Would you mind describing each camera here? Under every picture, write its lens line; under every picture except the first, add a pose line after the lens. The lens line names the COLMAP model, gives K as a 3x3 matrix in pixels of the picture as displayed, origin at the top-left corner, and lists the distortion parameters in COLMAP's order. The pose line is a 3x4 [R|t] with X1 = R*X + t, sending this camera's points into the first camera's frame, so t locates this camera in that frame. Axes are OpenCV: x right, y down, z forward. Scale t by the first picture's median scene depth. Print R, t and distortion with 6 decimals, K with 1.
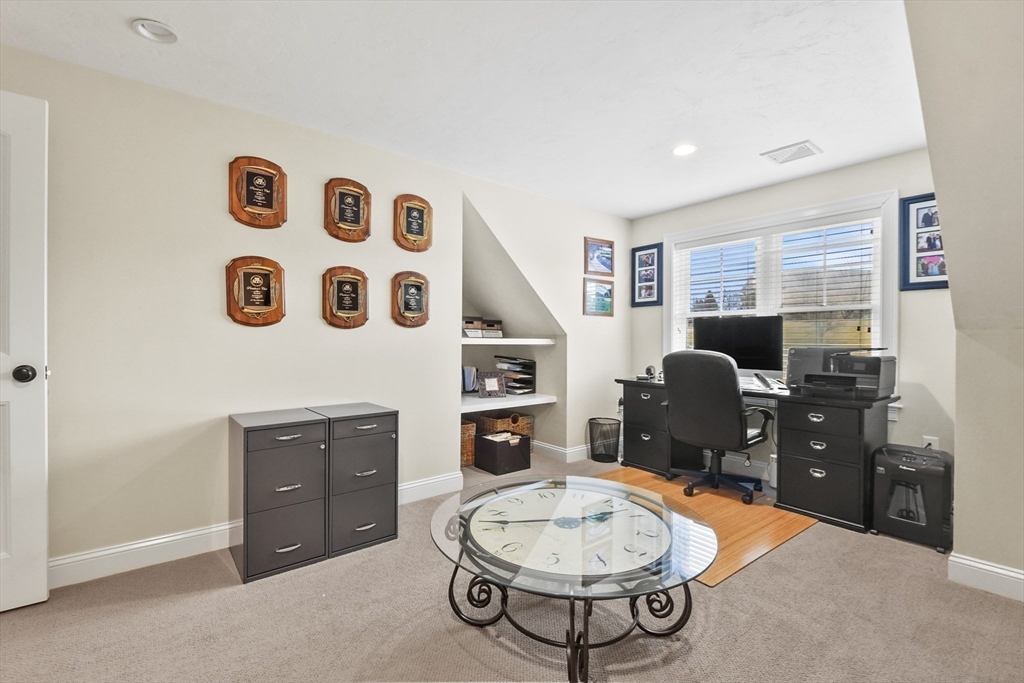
lens RADIAL K [[446.5, 0, 510.6], [0, 446.5, 337.2], [0, 0, 1]] dist [0.015002, -0.014399]
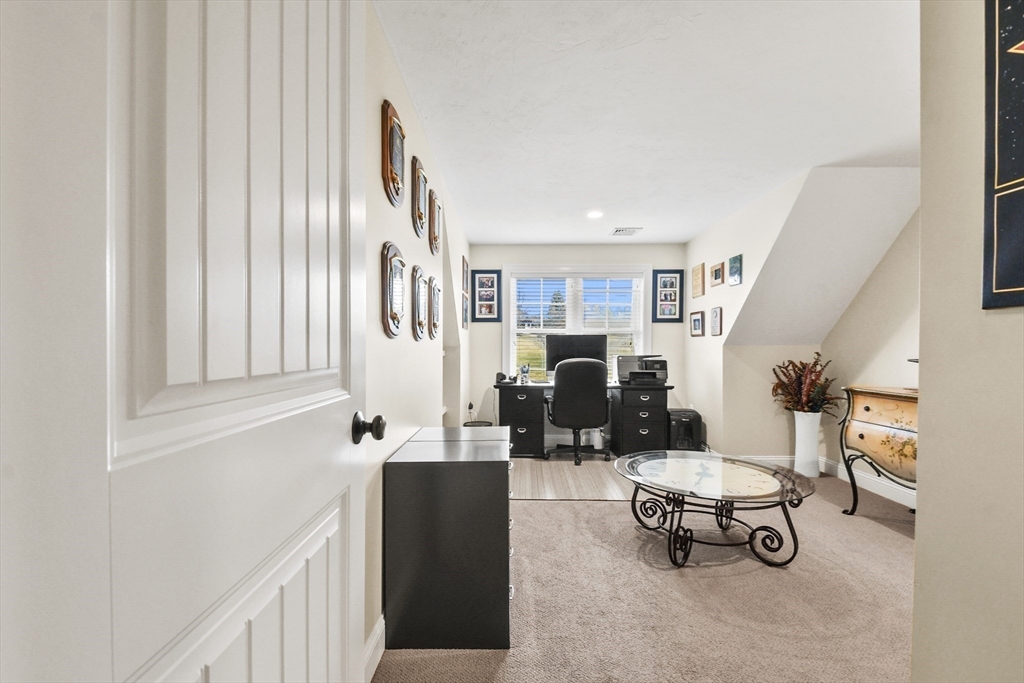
lens RADIAL K [[446.5, 0, 507.8], [0, 446.5, 349.8], [0, 0, 1]] dist [0.015002, -0.014399]
pose [[0.633510, -0.003506, 0.773726, -0.576806], [-0.002095, 0.999978, 0.006246, -0.004105], [-0.773731, -0.005578, 0.633489, 0.223682]]
